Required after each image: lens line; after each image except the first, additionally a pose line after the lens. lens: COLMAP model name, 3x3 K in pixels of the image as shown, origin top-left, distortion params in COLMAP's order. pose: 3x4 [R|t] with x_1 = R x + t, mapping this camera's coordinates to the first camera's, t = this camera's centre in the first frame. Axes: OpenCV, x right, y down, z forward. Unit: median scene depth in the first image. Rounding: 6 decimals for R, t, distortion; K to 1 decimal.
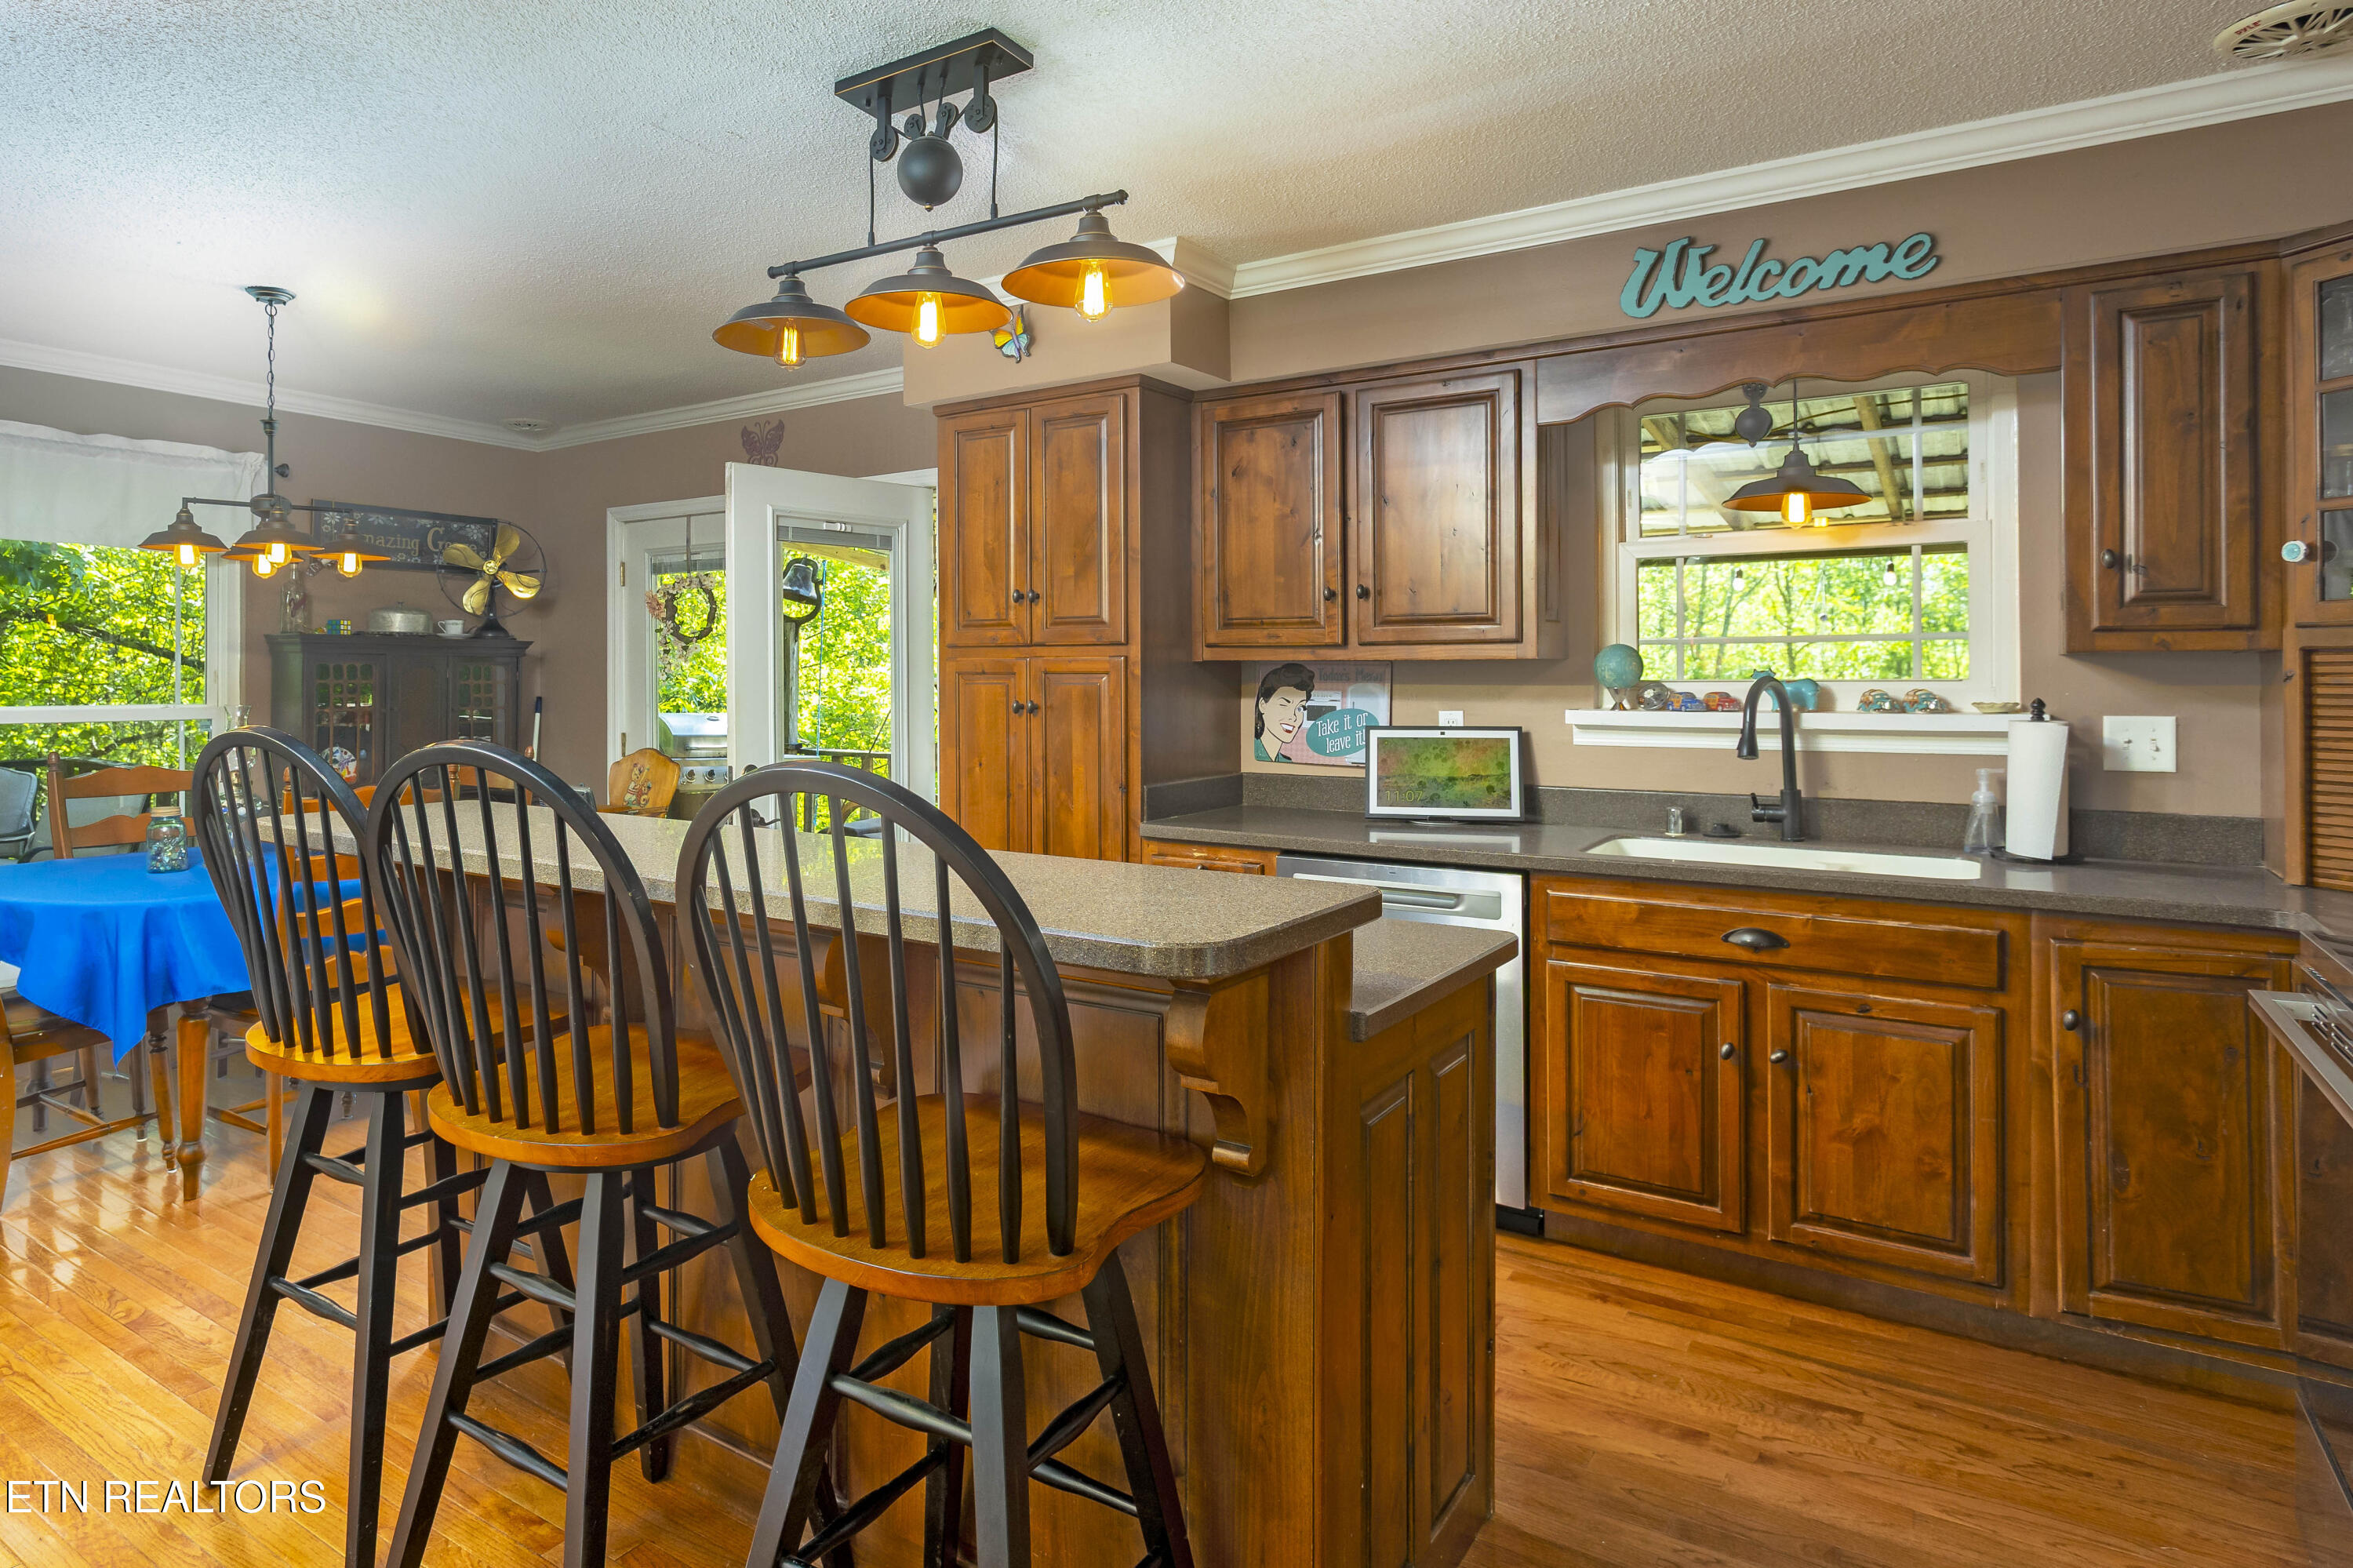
lens RADIAL K [[1370.2, 0, 1027.8], [0, 1370.2, 676.5], [0, 0, 1]] dist [-0.001218, 0.003431]
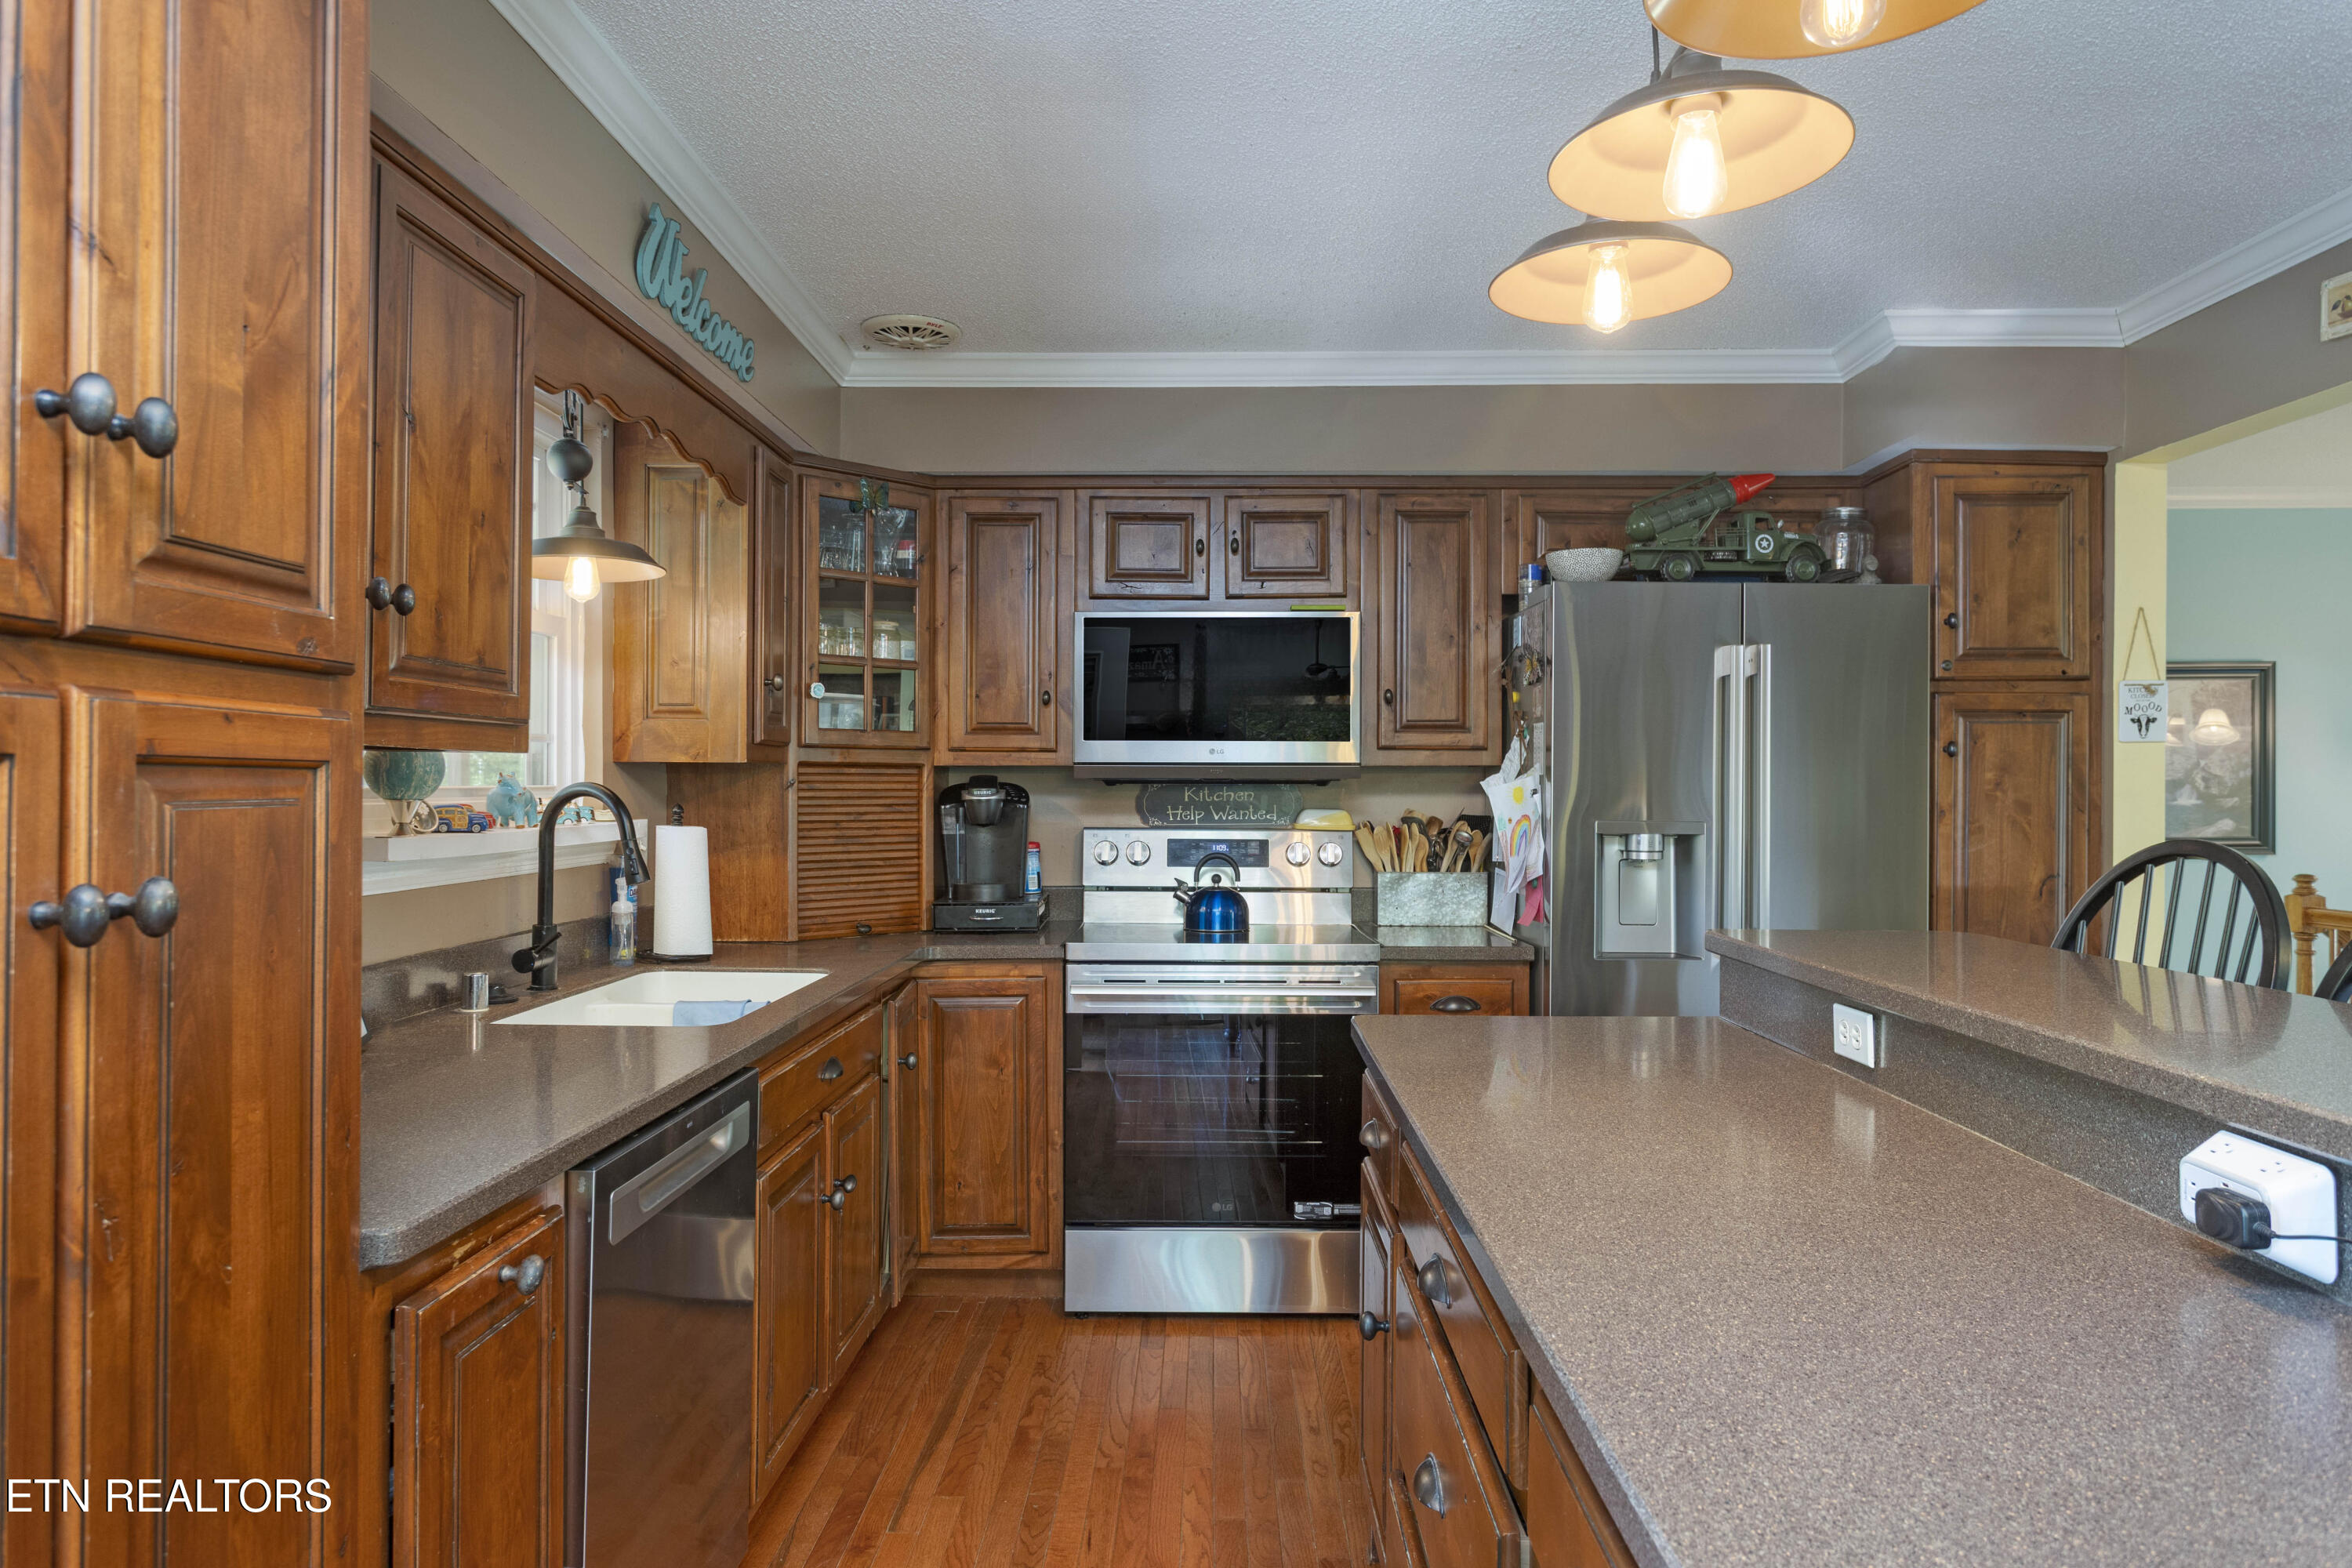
lens RADIAL K [[1460.2, 0, 1170.2], [0, 1460.2, 793.9], [0, 0, 1]] dist [-0.006133, -0.000294]
pose [[-0.561660, -0.000699, 0.827368, -0.380886], [0.005821, 0.999972, 0.004797, 0.004375], [-0.827347, 0.007510, -0.561640, 1.282406]]
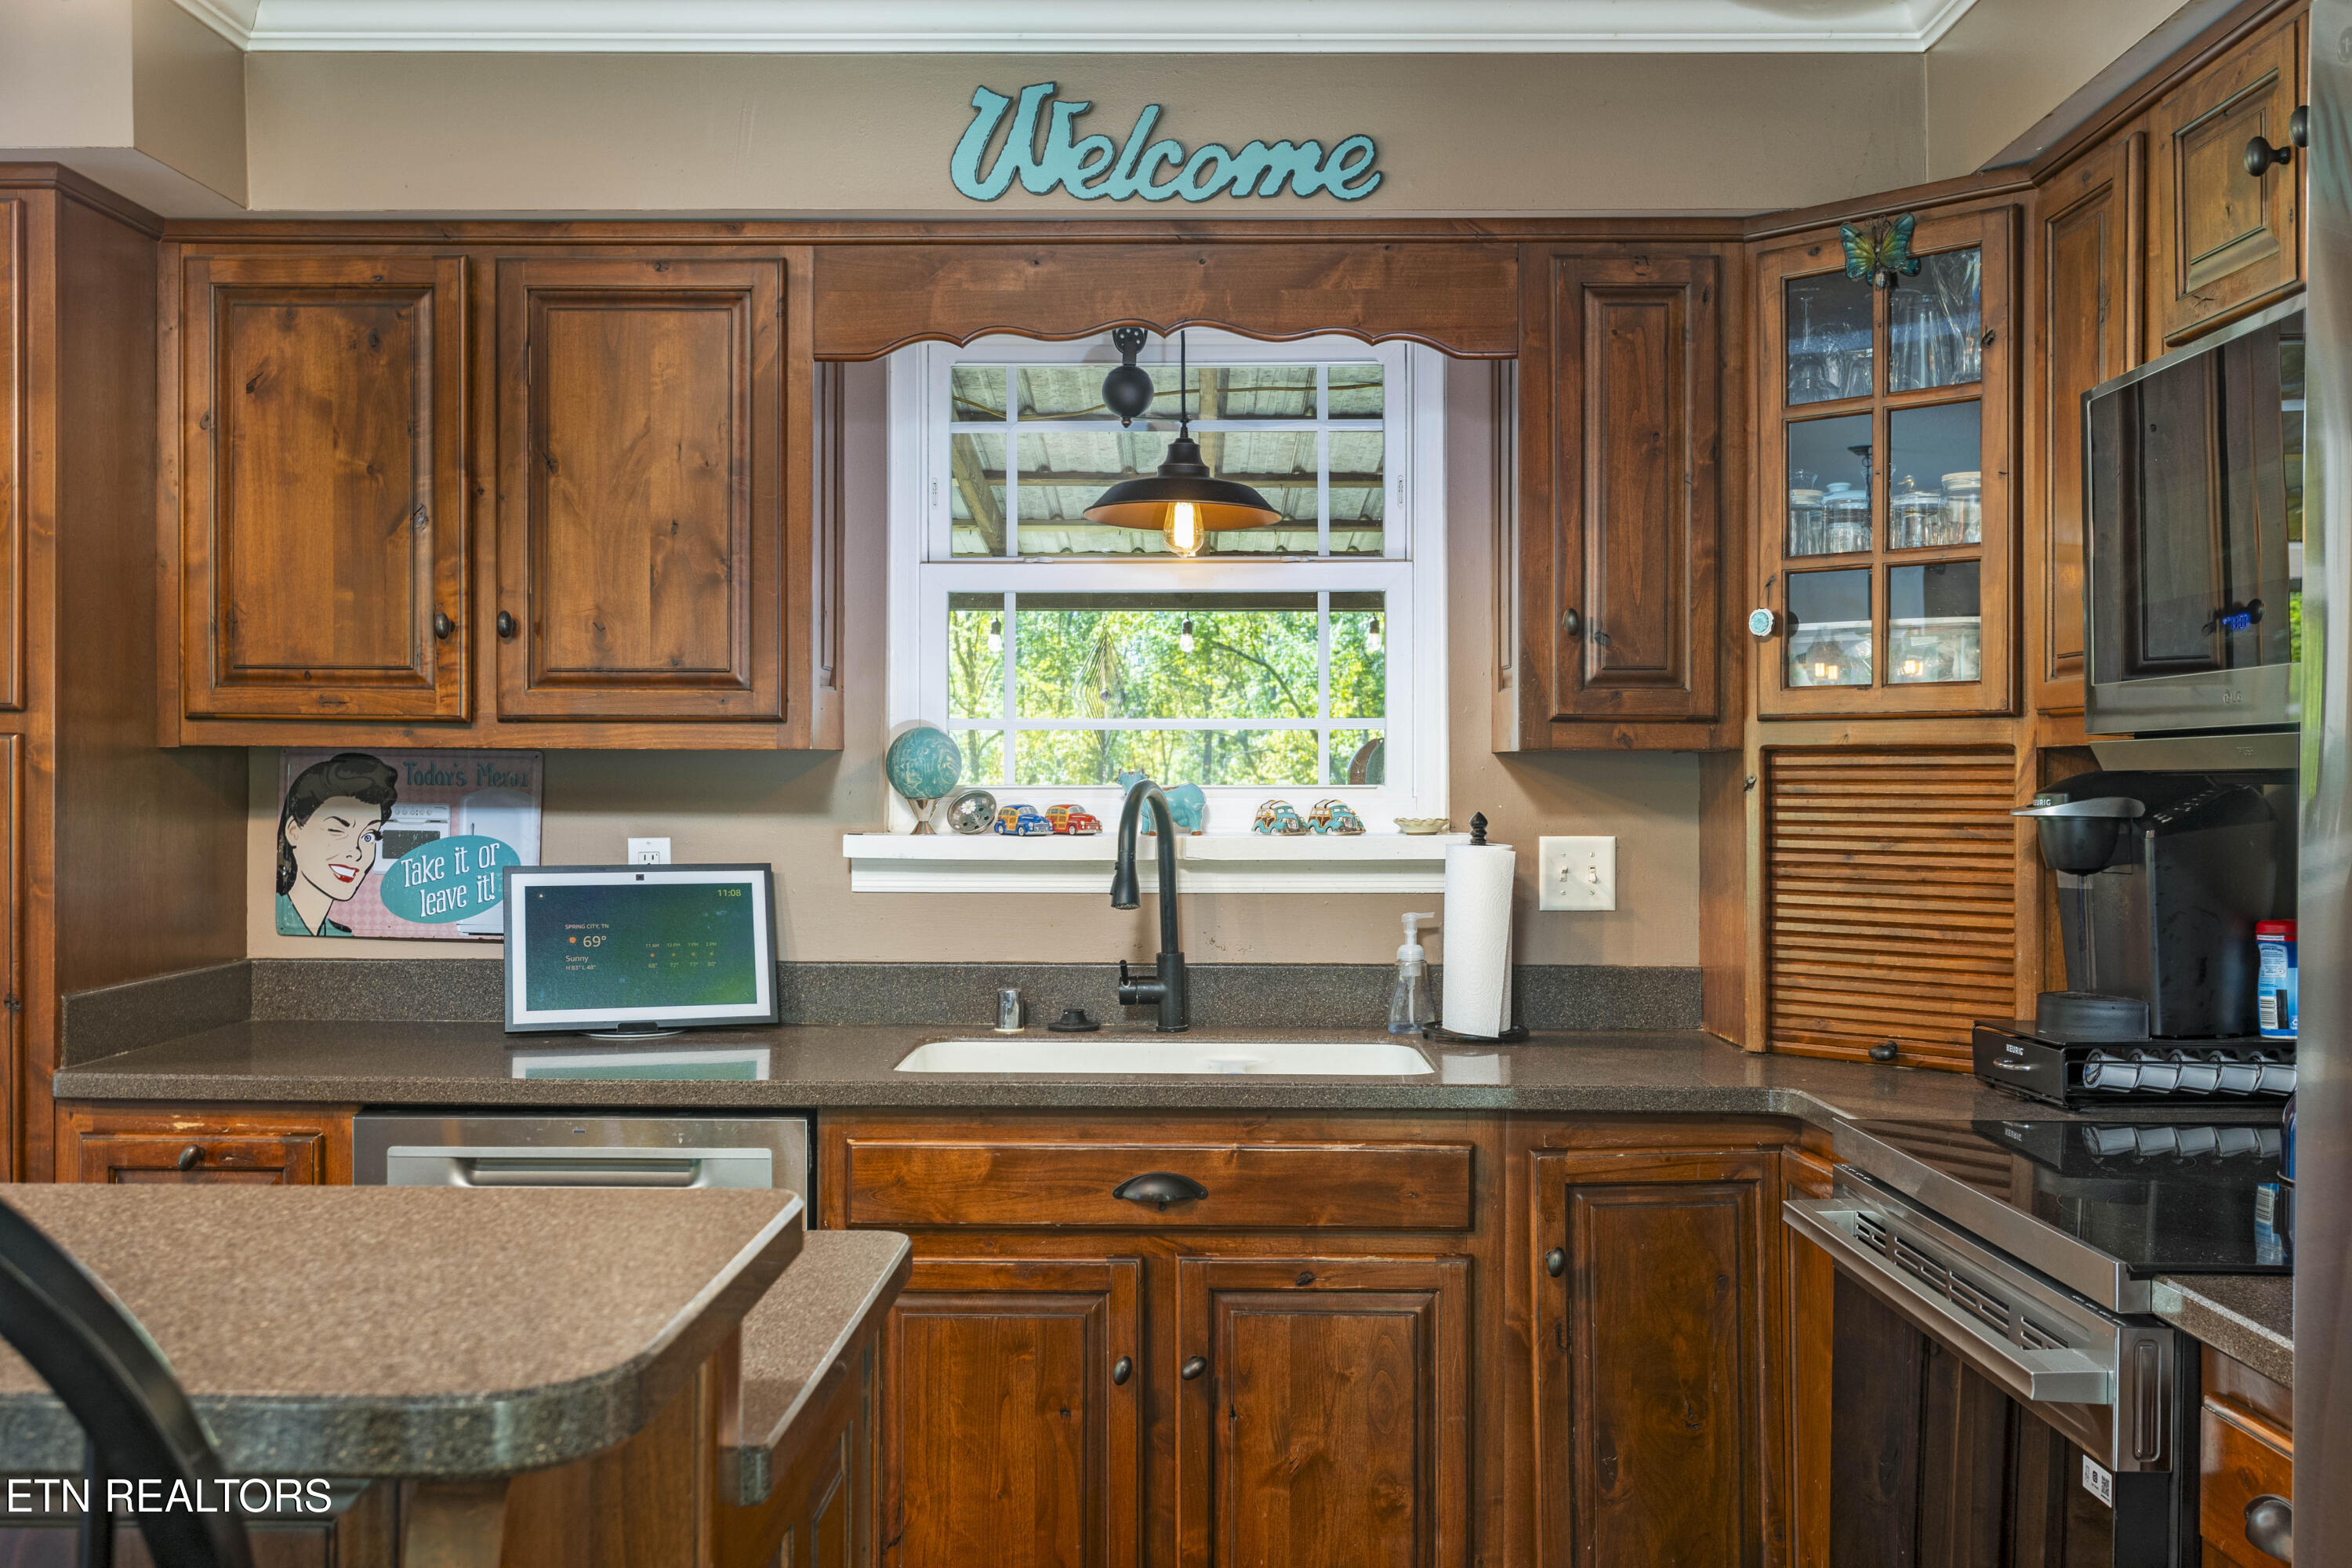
lens RADIAL K [[2206.1, 0, 1170.7], [0, 2206.1, 781.3], [0, 0, 1]] dist [0.014299, 0.000000]
pose [[0.821085, 0.004195, 0.570791, -0.053425], [-0.004768, 0.999989, -0.000490, 0.000669], [-0.570786, -0.002319, 0.821096, 0.139971]]
